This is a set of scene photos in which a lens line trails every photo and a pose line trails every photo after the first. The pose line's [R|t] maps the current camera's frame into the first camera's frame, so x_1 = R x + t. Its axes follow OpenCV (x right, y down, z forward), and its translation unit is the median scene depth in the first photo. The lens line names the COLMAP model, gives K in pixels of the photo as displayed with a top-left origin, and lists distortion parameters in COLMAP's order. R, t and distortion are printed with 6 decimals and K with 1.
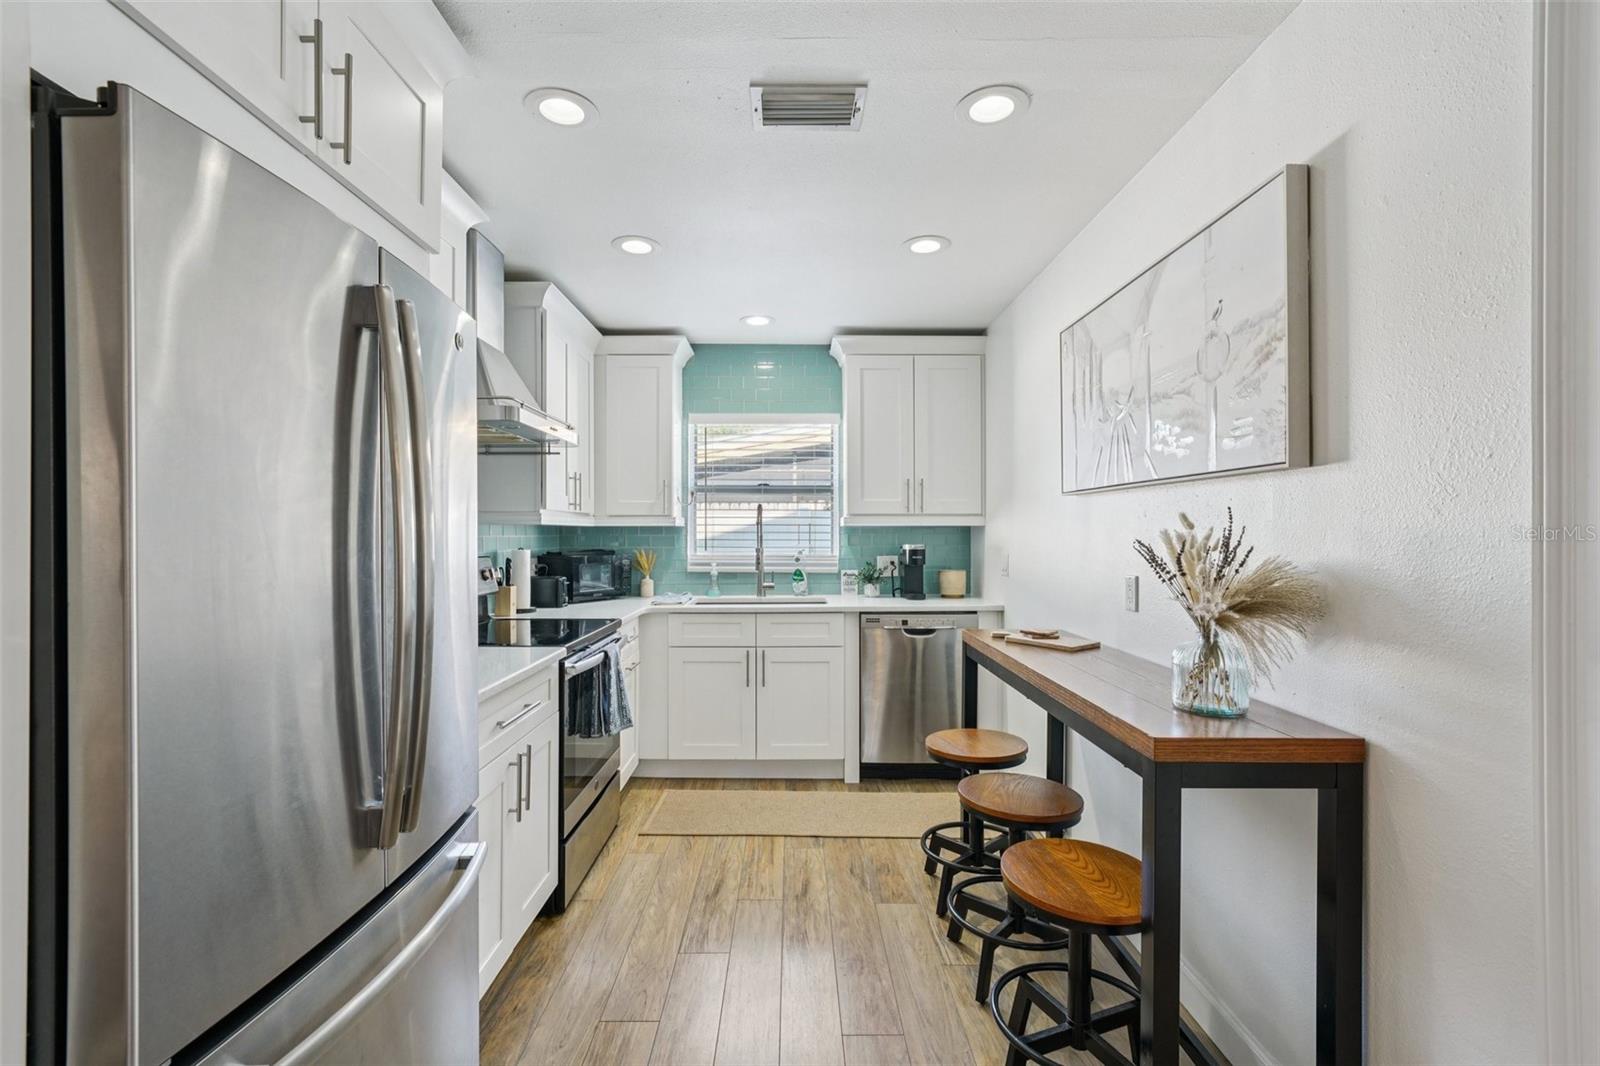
lens RADIAL K [[715.0, 0, 791.8], [0, 715.0, 528.7], [0, 0, 1]] dist [-0.001620, 0.001750]
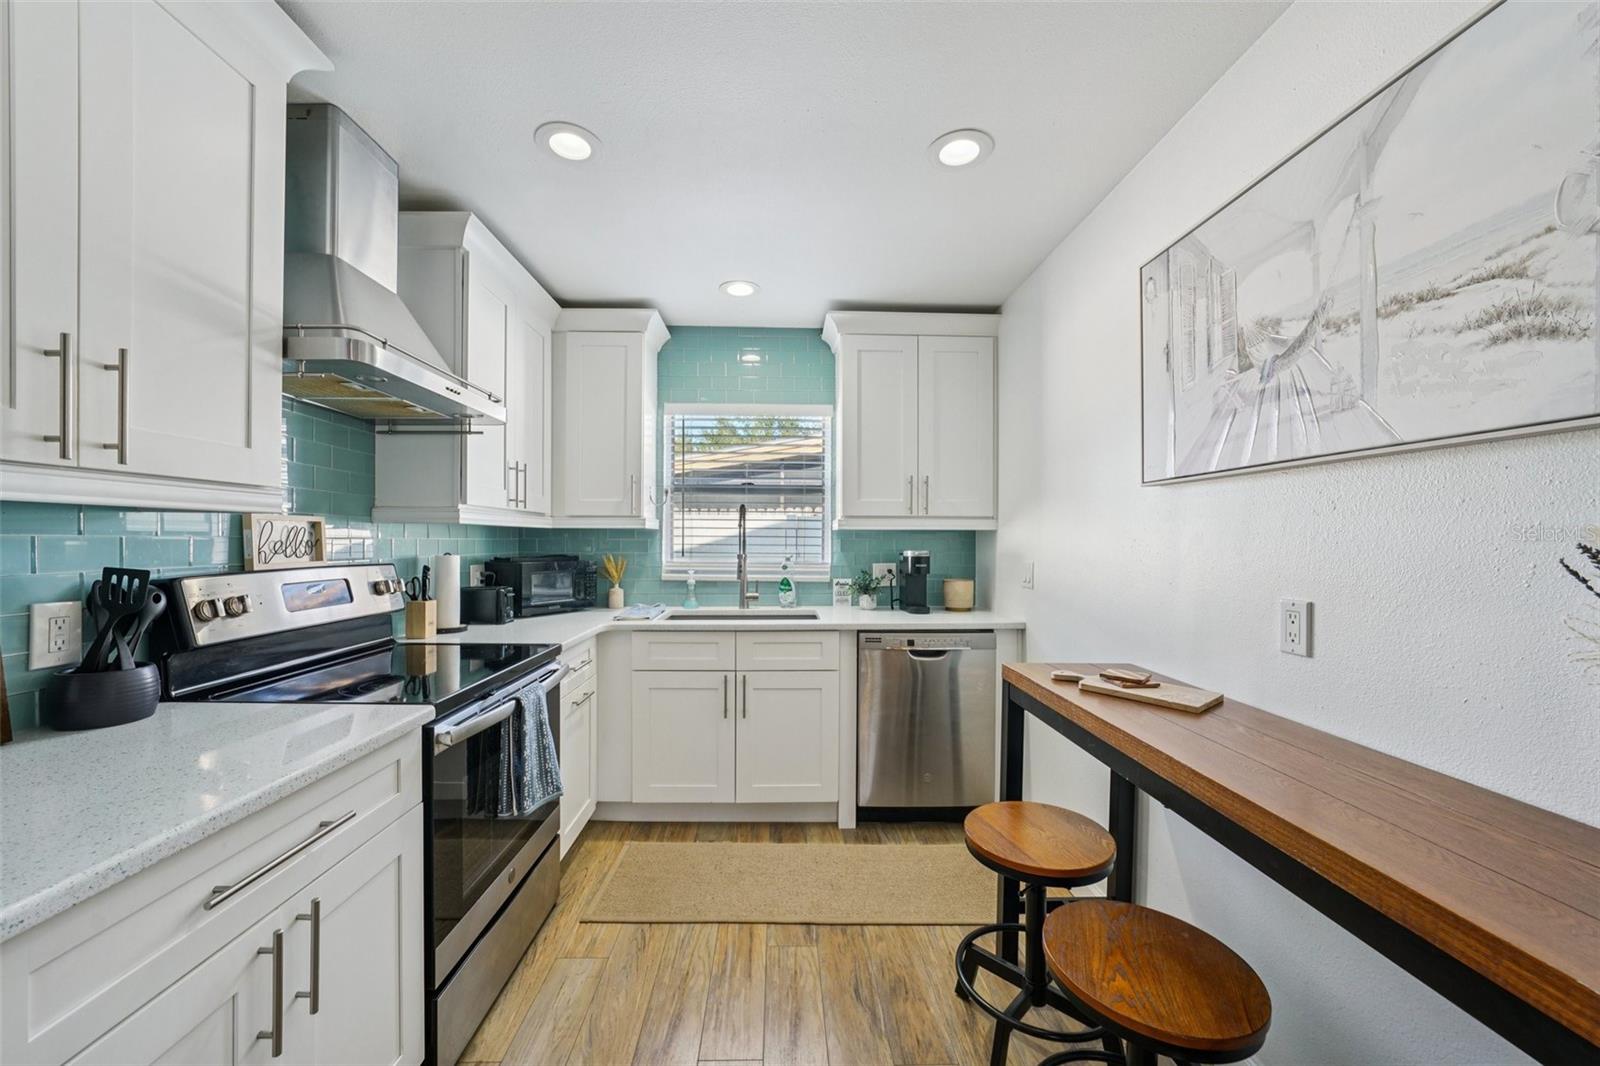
lens RADIAL K [[590.6, 0, 793.8], [0, 590.6, 542.5], [0, 0, 1]] dist [-0.018049, 0.001743]
pose [[0.999666, 0.004919, 0.025365, 0.000588], [-0.005165, 0.999940, 0.009639, 0.007415], [-0.025317, -0.009767, 0.999632, 0.368205]]
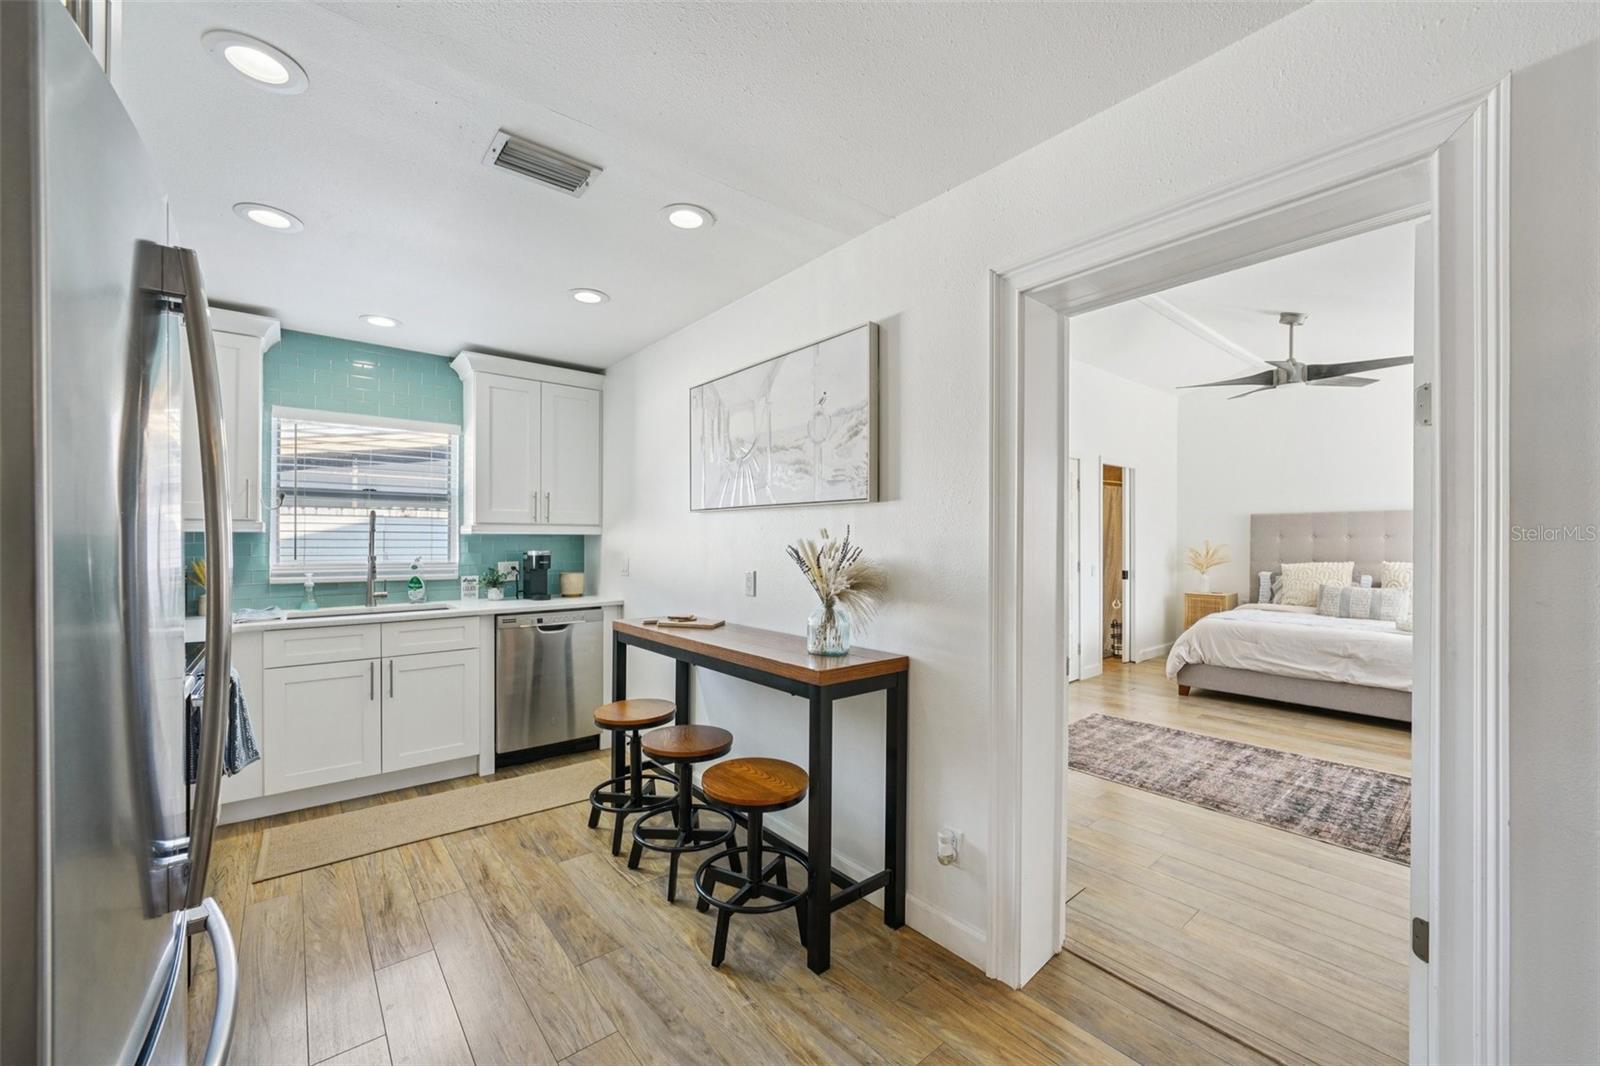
lens RADIAL K [[629.0, 0, 793.9], [0, 629.0, 536.9], [0, 0, 1]] dist [-0.008451, 0.000271]
pose [[0.774664, 0.005204, 0.632352, -0.190244], [-0.005115, 0.999985, -0.001962, 0.000211], [-0.632353, -0.001714, 0.774679, -0.015848]]
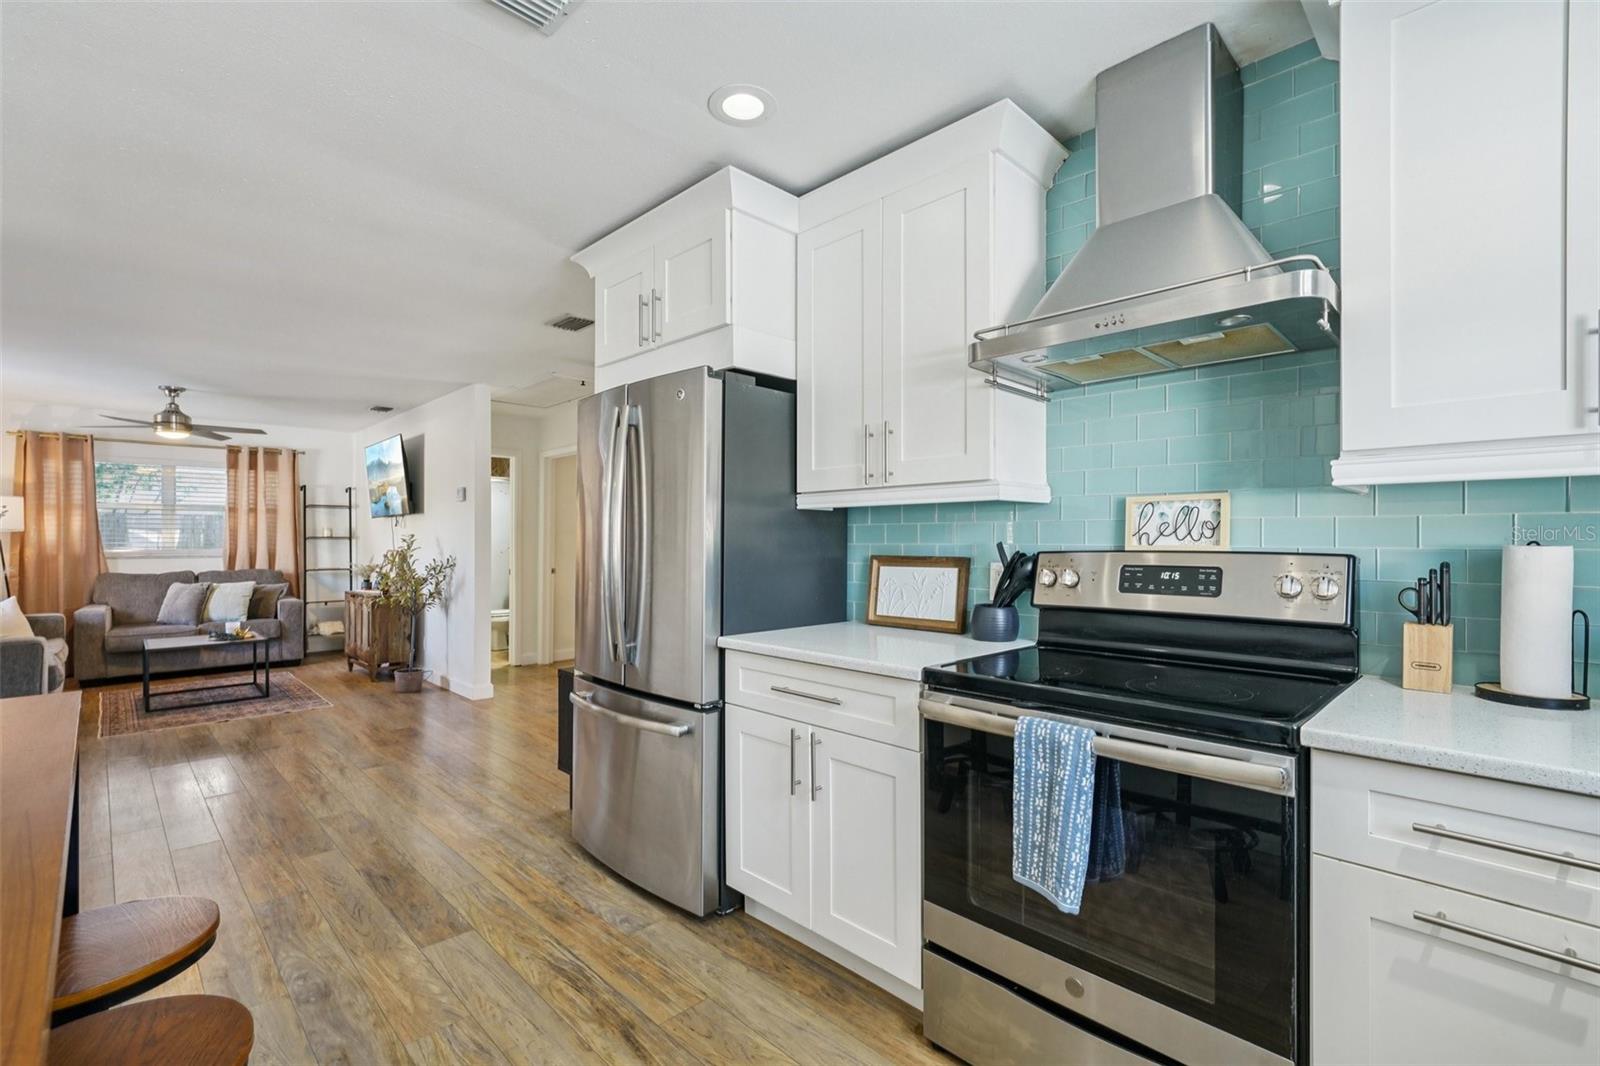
lens RADIAL K [[715.0, 0, 799.2], [0, 715.0, 539.5], [0, 0, 1]] dist [-0.001620, 0.001750]
pose [[-0.715596, -0.004244, -0.698502, 0.221268], [0.000812, 0.999976, -0.006908, 0.032809], [0.698514, -0.005510, -0.715575, 1.158254]]
